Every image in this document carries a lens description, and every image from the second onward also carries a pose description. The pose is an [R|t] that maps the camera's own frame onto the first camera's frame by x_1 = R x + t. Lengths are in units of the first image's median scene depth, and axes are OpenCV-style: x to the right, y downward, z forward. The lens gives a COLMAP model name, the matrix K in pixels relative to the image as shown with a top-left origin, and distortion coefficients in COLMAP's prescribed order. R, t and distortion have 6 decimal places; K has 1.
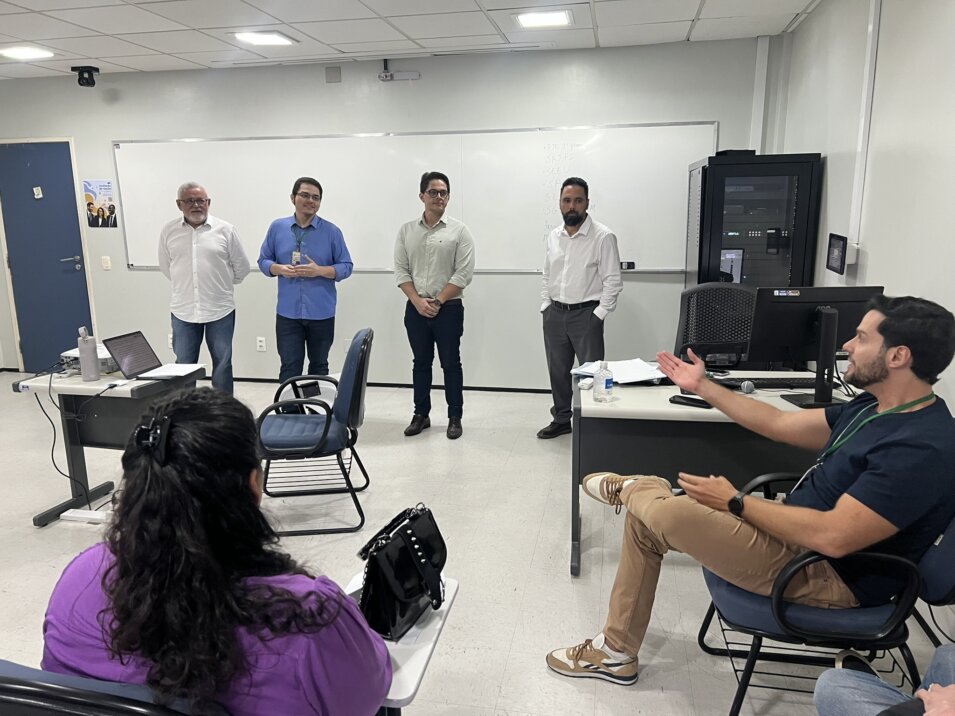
lens RADIAL K [[722.2, 0, 474.8], [0, 722.2, 360.0], [0, 0, 1]] dist [0.032500, -0.026615]
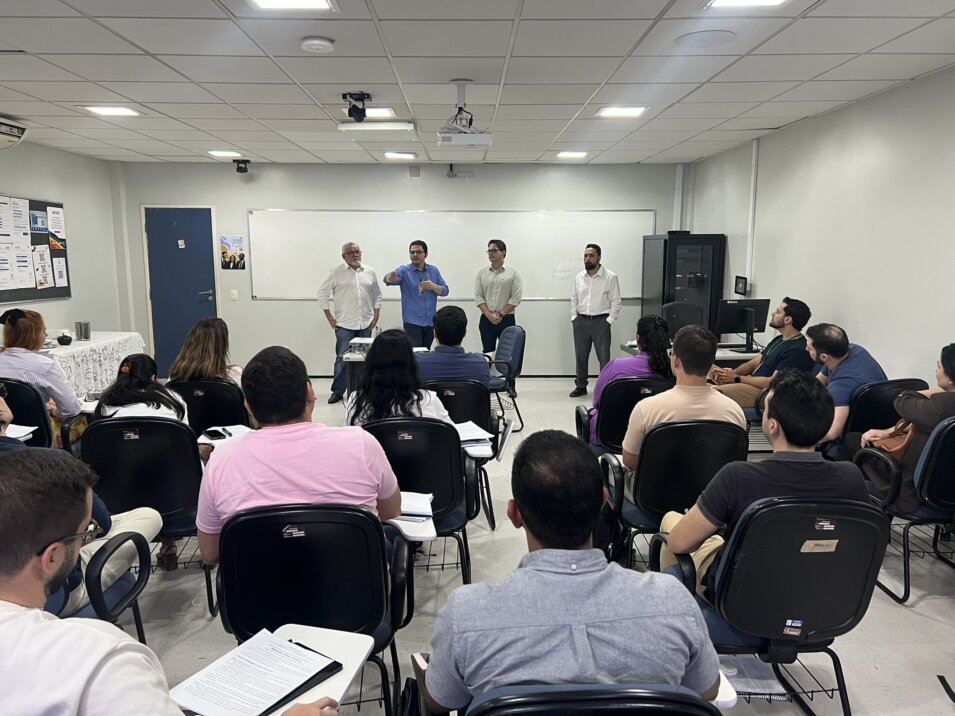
lens RADIAL K [[722.2, 0, 476.8], [0, 722.2, 353.2], [0, 0, 1]] dist [0.032500, -0.026615]
pose [[0.976803, -0.015828, 0.213553, -0.449779], [0.030973, 0.997221, -0.067762, 0.106961], [-0.211887, 0.072804, 0.974579, -0.545594]]
